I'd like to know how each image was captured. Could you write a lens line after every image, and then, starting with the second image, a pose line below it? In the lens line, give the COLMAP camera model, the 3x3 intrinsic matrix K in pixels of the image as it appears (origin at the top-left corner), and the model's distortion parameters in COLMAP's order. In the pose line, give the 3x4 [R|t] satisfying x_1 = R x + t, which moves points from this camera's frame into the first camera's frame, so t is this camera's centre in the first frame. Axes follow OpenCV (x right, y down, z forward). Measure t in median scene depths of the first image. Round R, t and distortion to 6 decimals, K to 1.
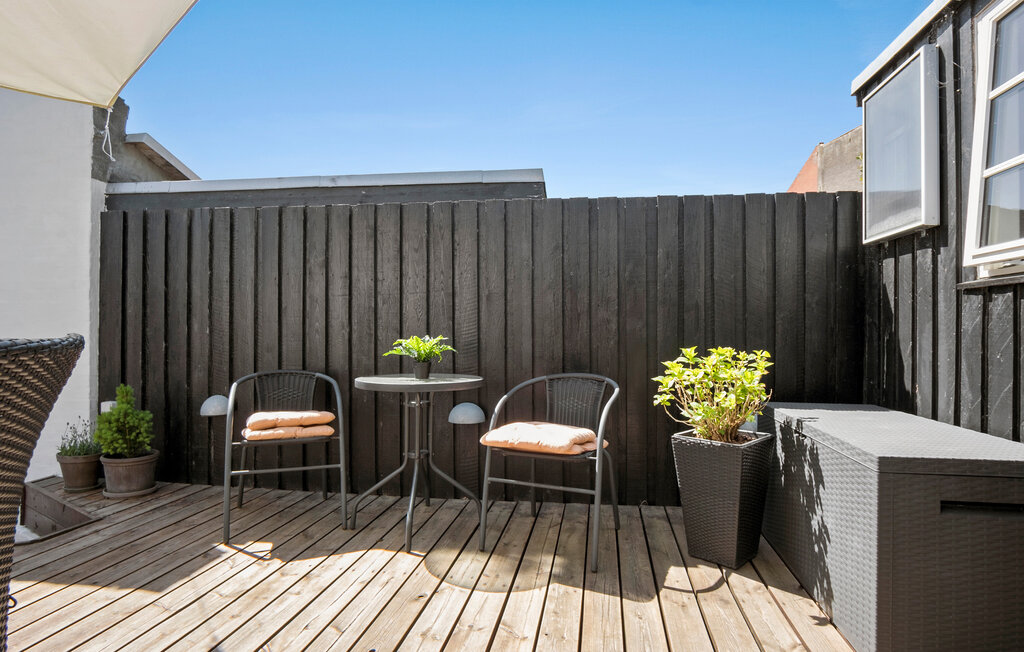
lens RADIAL K [[571.6, 0, 512.0], [0, 571.6, 326.0], [0, 0, 1]] dist [-0.000170, 0.000322]
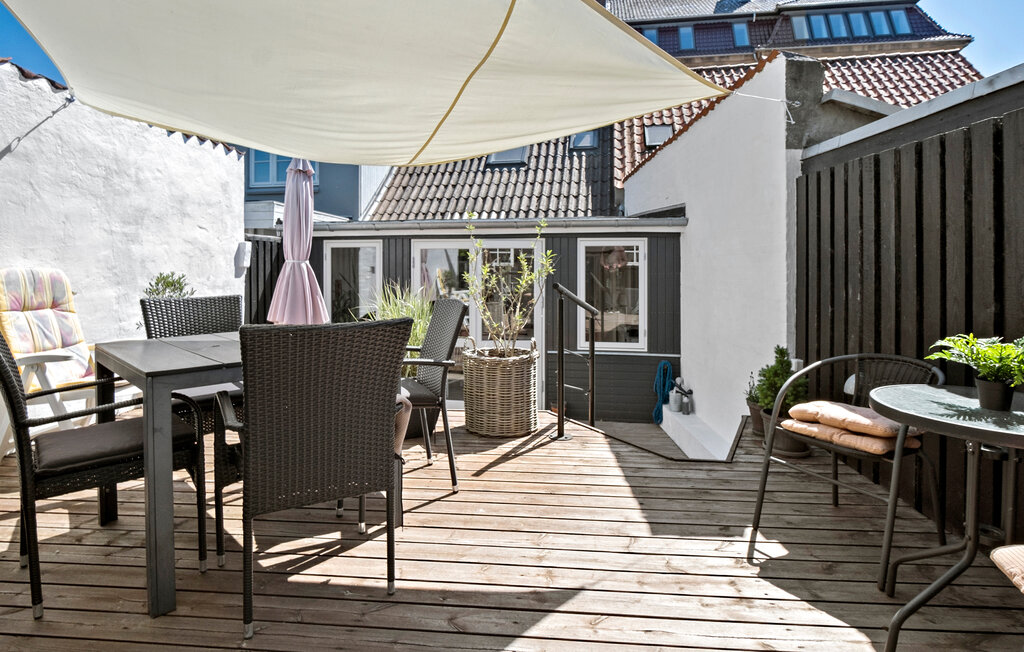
lens RADIAL K [[602.8, 0, 515.7], [0, 602.8, 265.1], [0, 0, 1]] dist [0.003647, 0.001257]
pose [[0.090598, 0.007496, -0.995859, 0.347810], [0.006967, 0.999942, 0.008160, -0.053062], [0.995863, -0.007678, 0.090541, 0.387214]]
